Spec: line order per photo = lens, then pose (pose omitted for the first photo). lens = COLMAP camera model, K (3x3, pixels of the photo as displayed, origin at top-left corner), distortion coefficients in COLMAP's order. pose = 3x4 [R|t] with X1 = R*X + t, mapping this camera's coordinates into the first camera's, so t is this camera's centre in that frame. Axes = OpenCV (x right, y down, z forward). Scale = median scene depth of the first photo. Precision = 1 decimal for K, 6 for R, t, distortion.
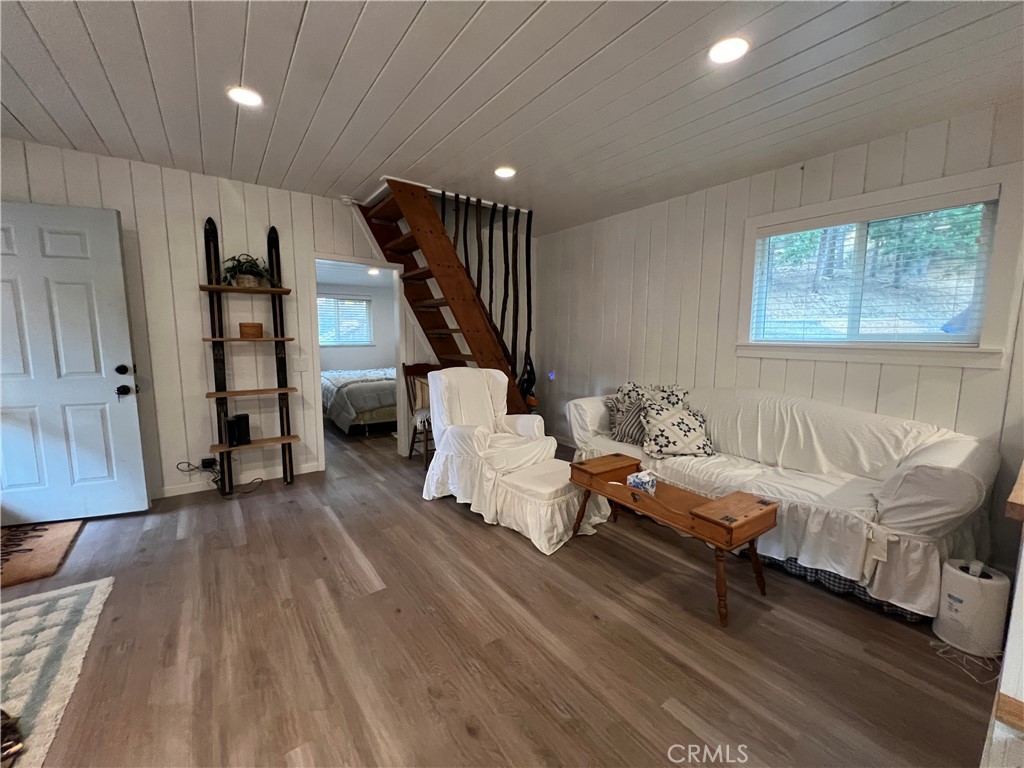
lens RADIAL K [[413.5, 0, 512.0], [0, 413.5, 384.0], [0, 0, 1]] dist [-0.000090, 0.000002]
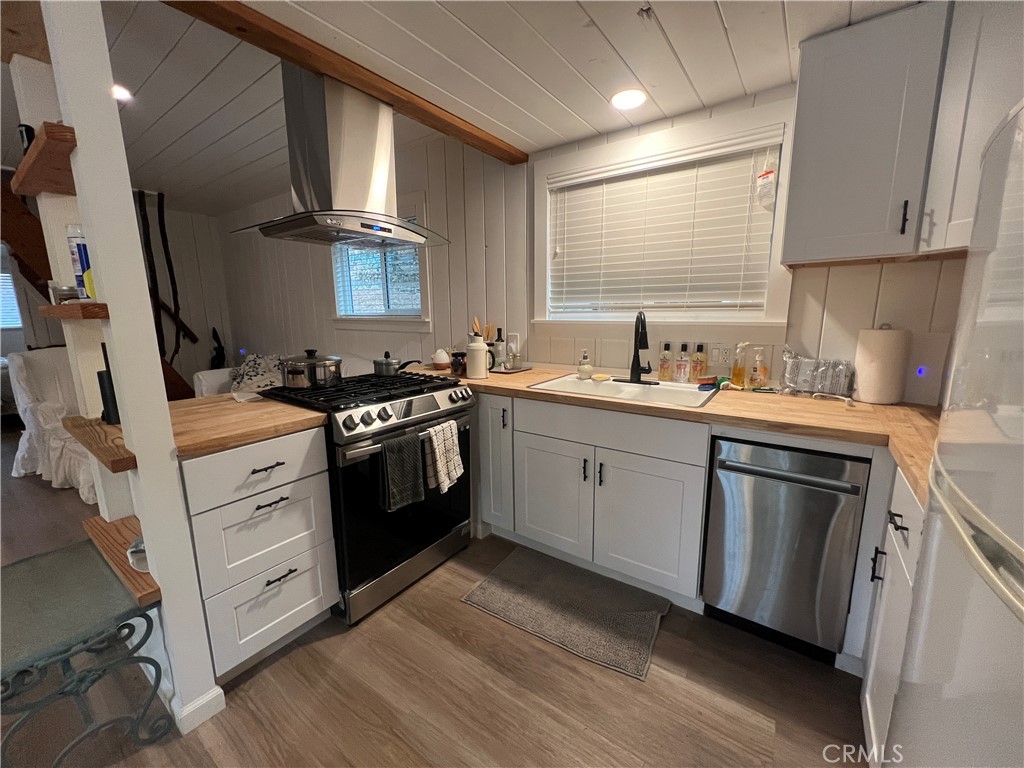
lens RADIAL K [[413.5, 0, 512.0], [0, 413.5, 384.0], [0, 0, 1]] dist [-0.000090, 0.000002]
pose [[0.946239, -0.072059, 0.315339, 0.755743], [0.052800, 0.996204, 0.069207, 0.048010], [-0.319129, -0.048837, 0.946452, -0.415668]]
